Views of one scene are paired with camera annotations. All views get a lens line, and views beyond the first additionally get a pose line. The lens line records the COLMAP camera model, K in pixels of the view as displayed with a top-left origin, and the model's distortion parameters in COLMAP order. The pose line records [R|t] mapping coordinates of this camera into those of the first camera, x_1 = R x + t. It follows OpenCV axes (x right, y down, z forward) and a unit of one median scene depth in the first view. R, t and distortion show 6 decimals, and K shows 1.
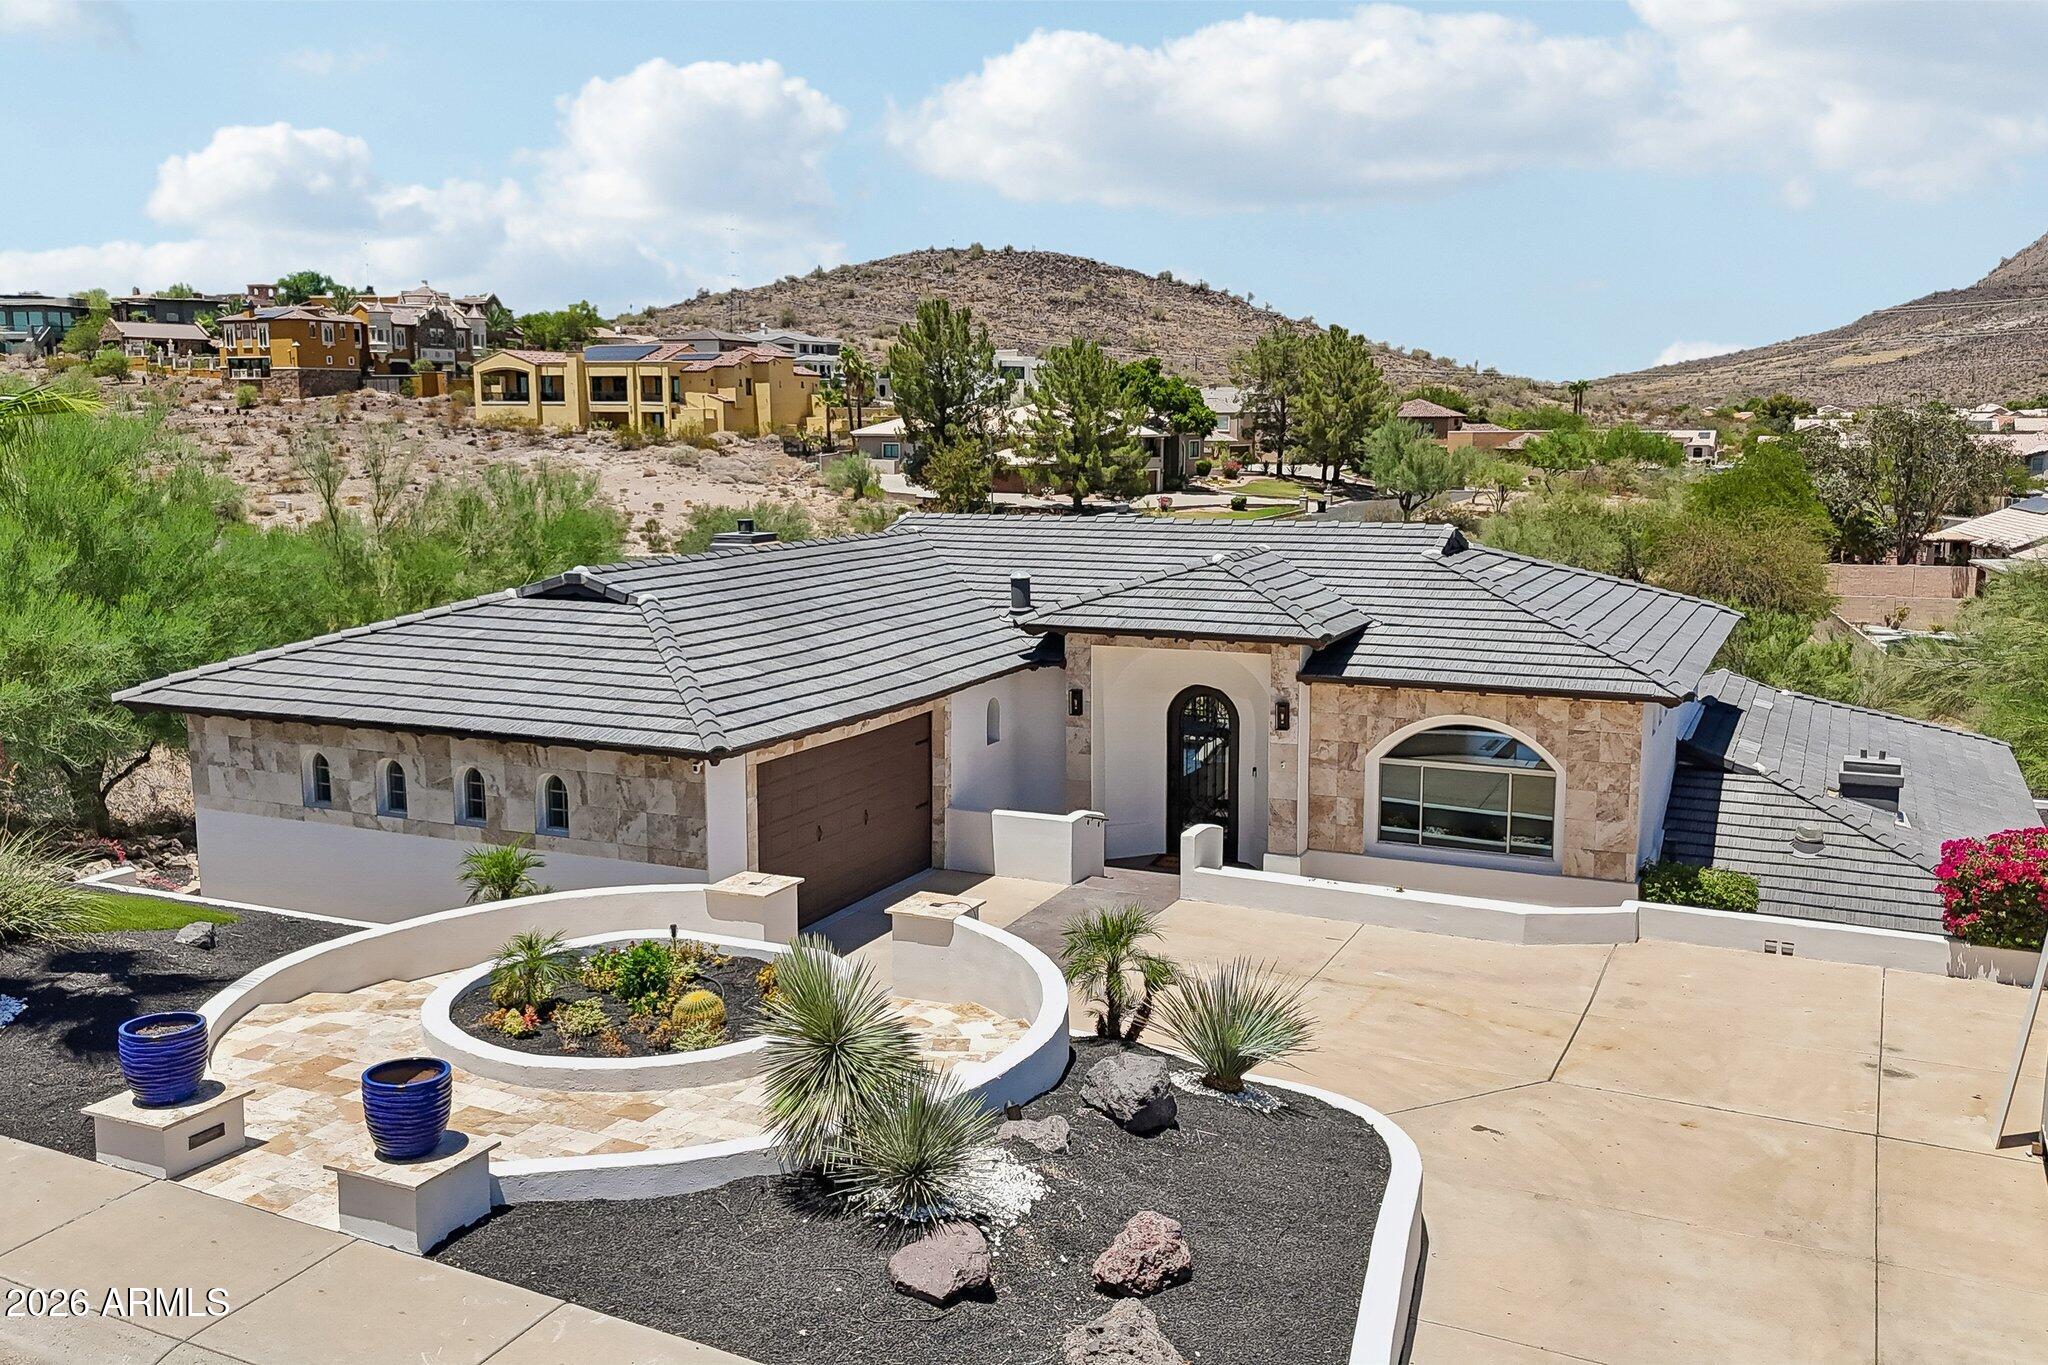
lens RADIAL K [[1787.1, 0, 1012.3], [0, 1787.1, 680.9], [0, 0, 1]] dist [0.061652, -0.045628]
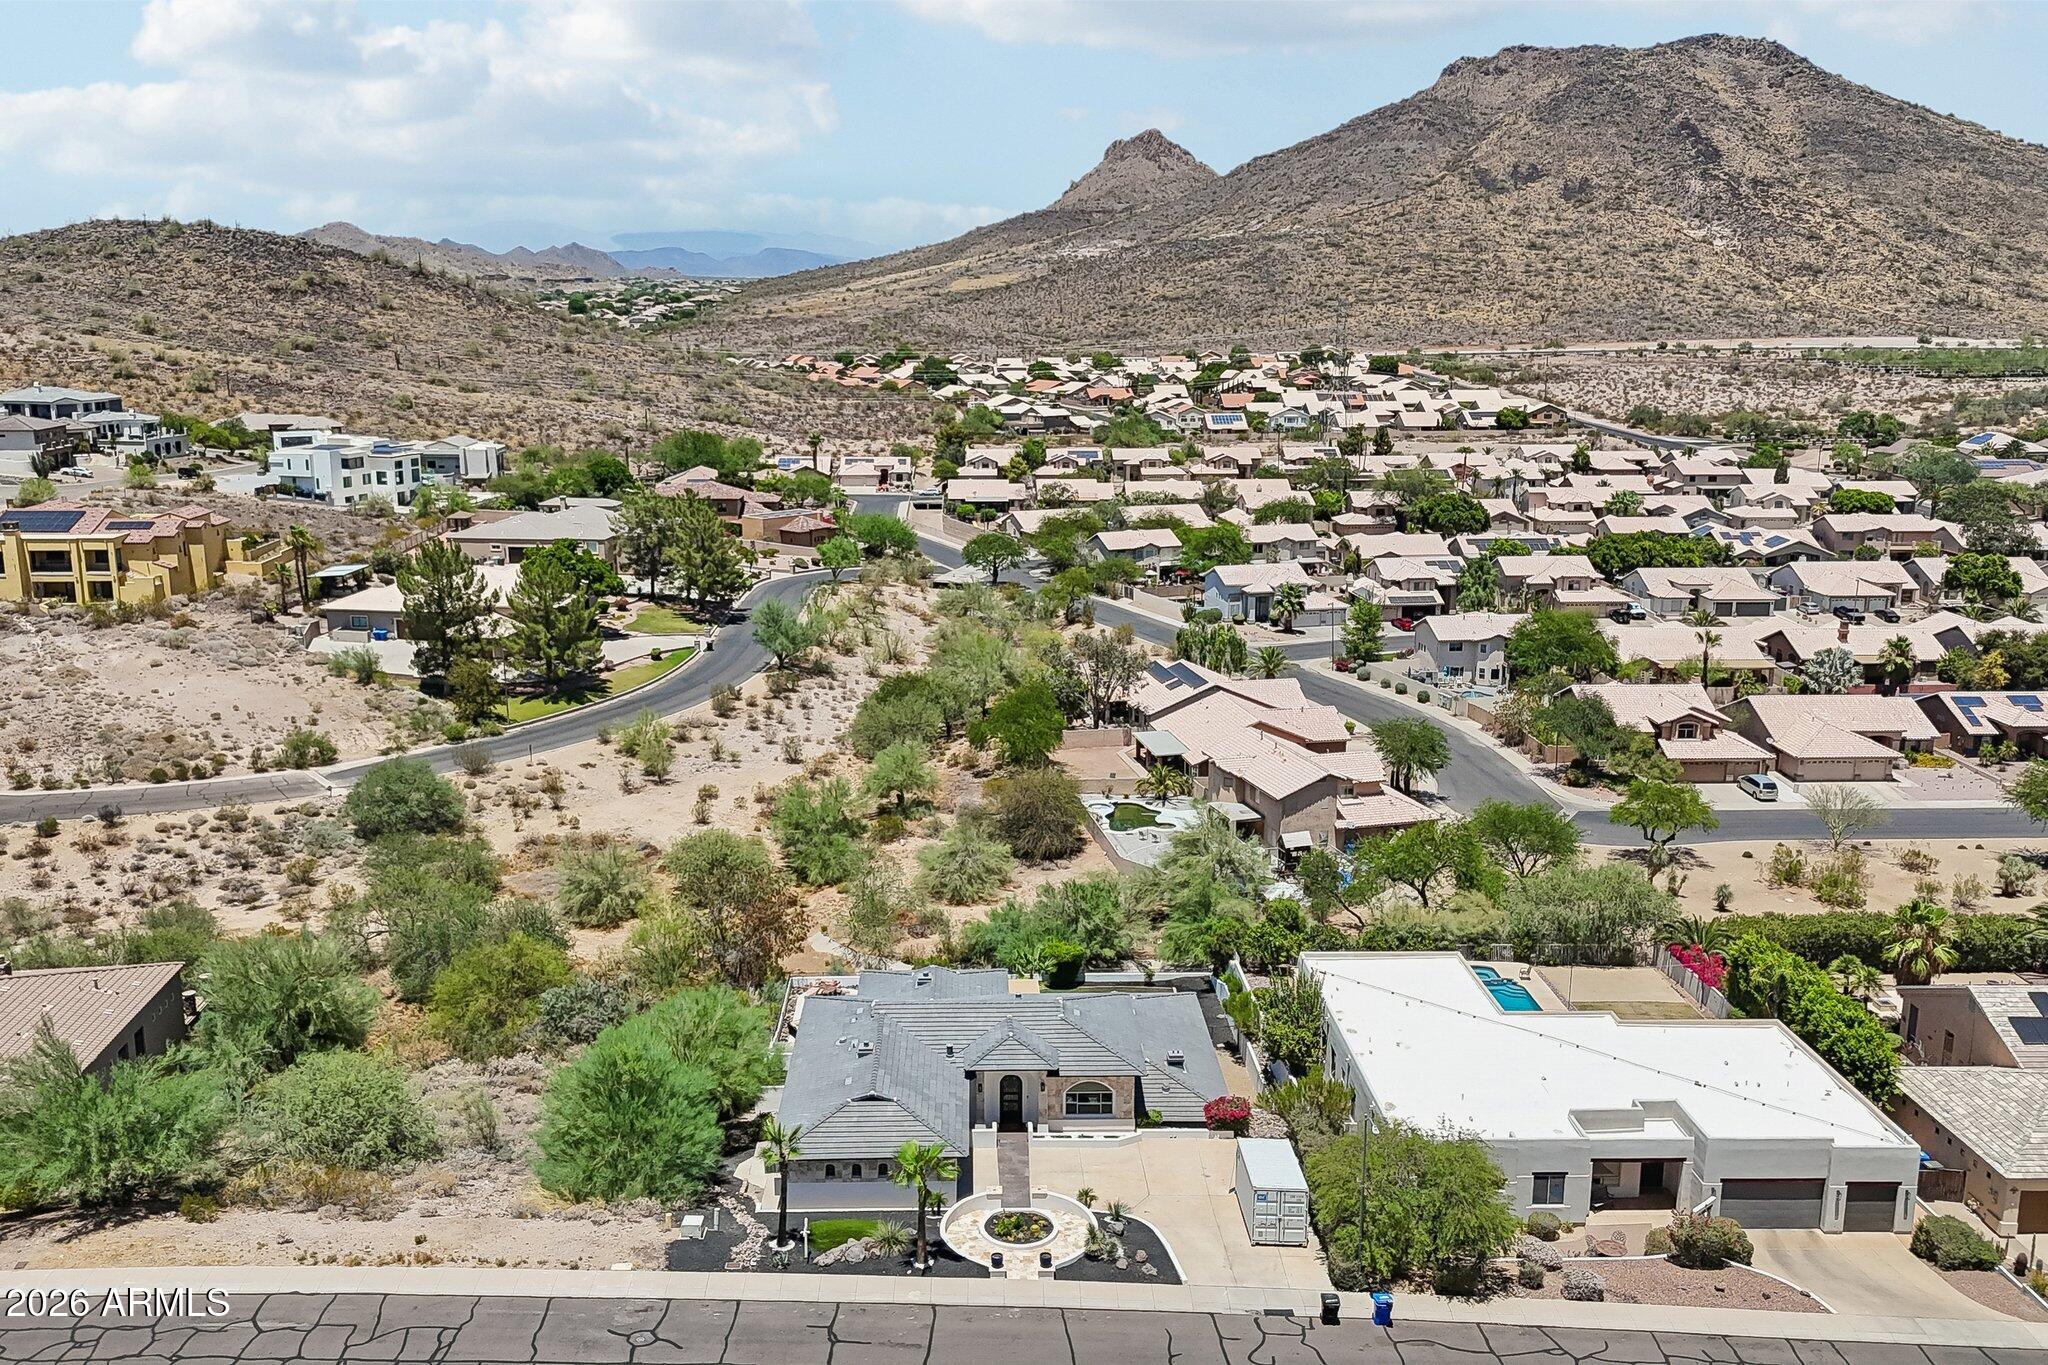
lens RADIAL K [[1787.1, 0, 1012.3], [0, 1787.1, 680.9], [0, 0, 1]] dist [0.061652, -0.045628]
pose [[0.895374, -0.094289, 0.435219, -0.222892], [0.062829, 0.994299, 0.086153, -0.177101], [-0.440861, -0.049795, 0.896193, -0.344969]]
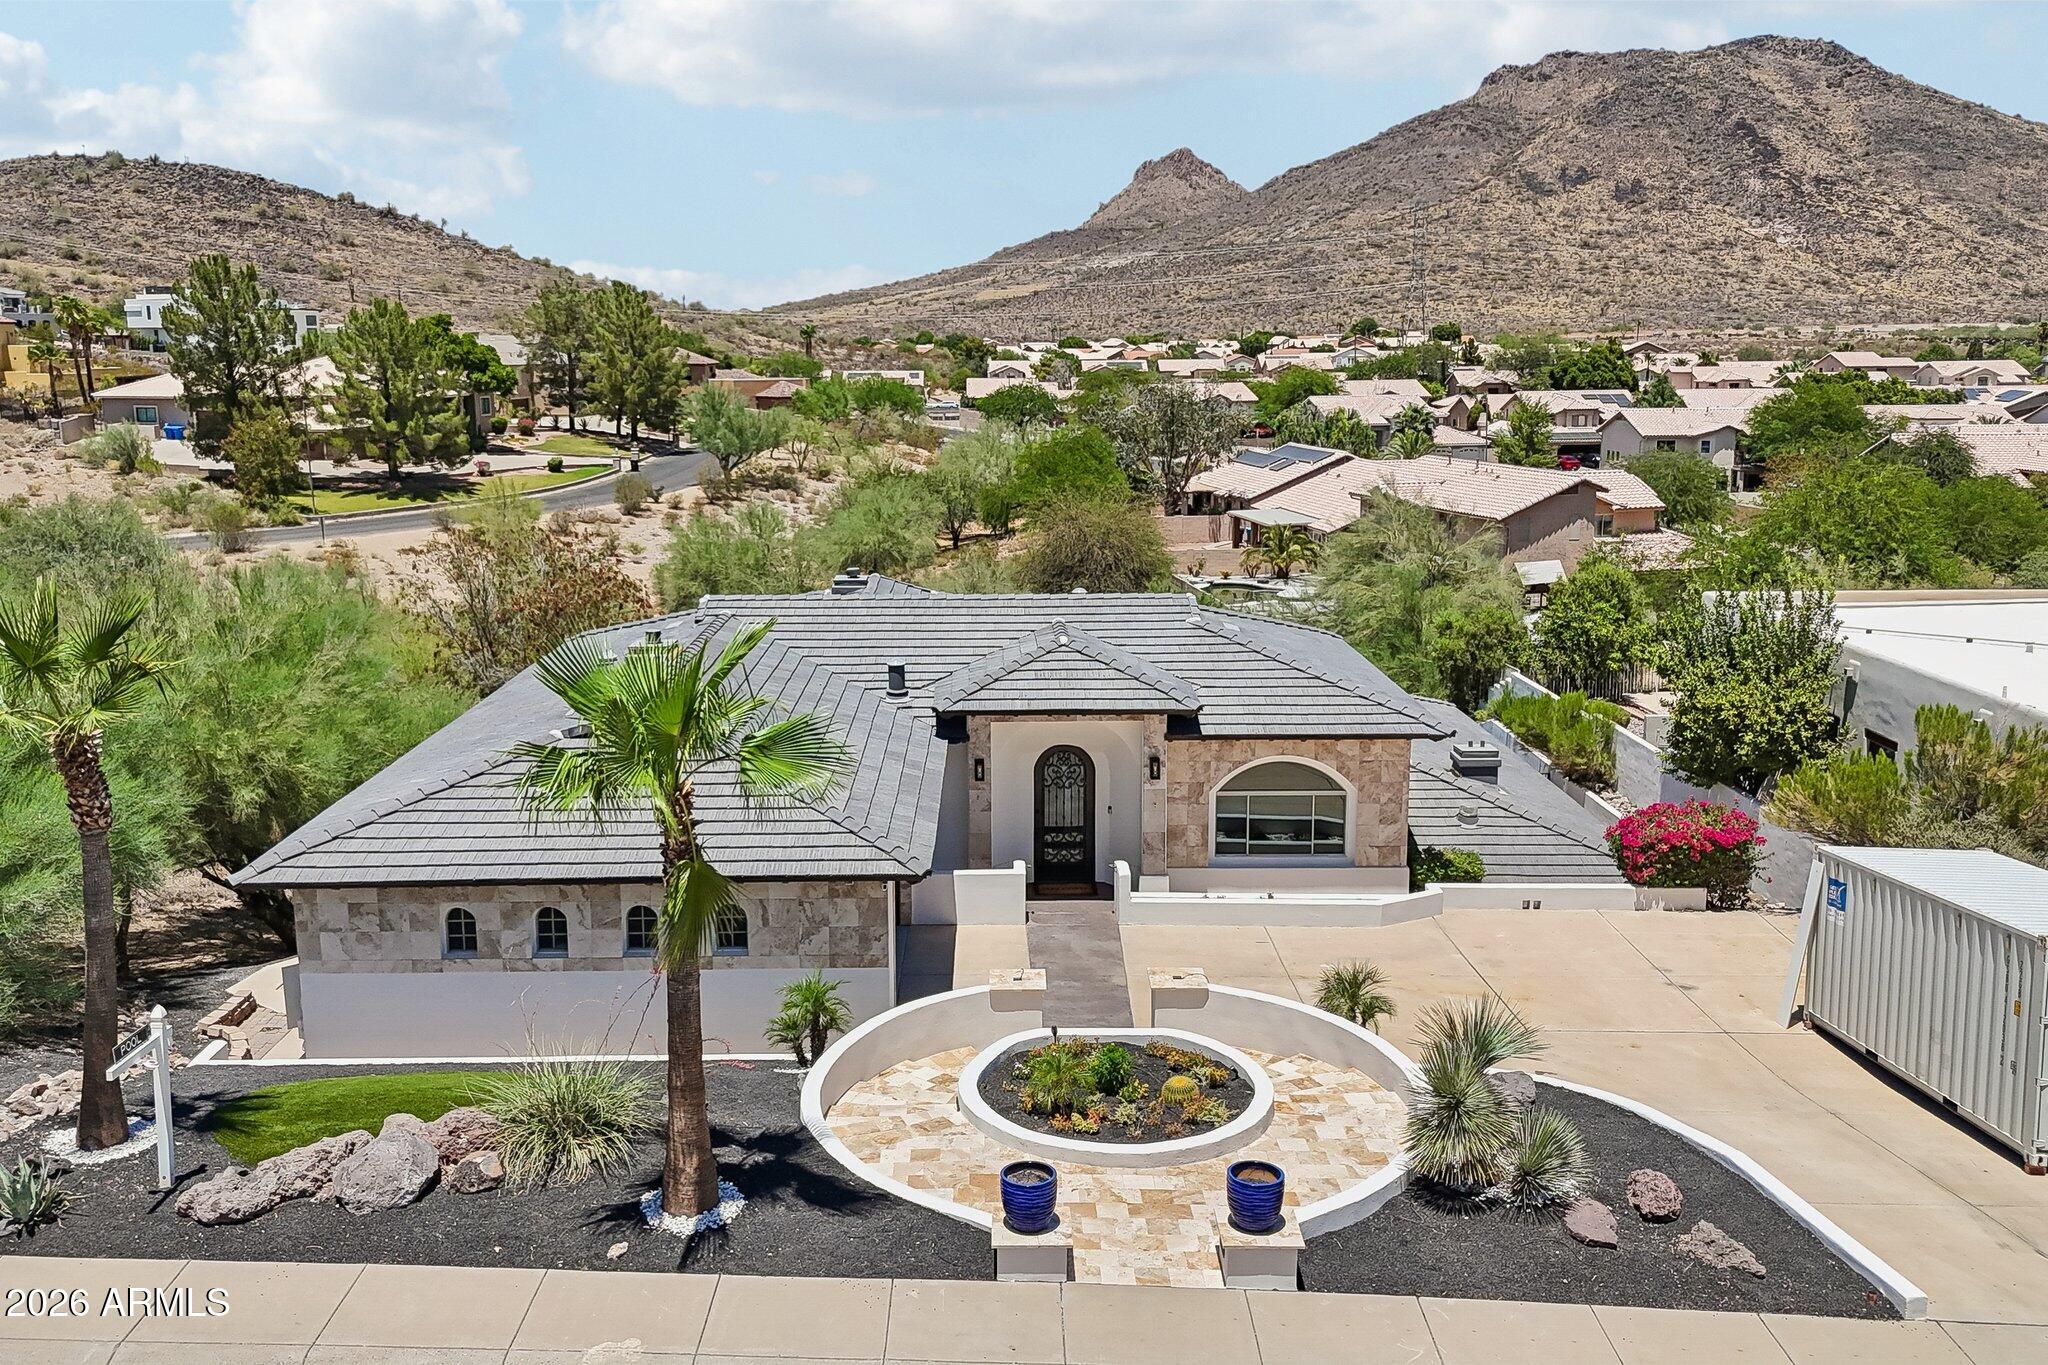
lens RADIAL K [[1787.1, 0, 1012.3], [0, 1787.1, 680.9], [0, 0, 1]] dist [0.061652, -0.045628]
pose [[0.901921, -0.083436, 0.423764, -0.075815], [0.065363, 0.996230, 0.057036, -0.019351], [-0.426926, -0.023744, 0.903975, -0.016249]]
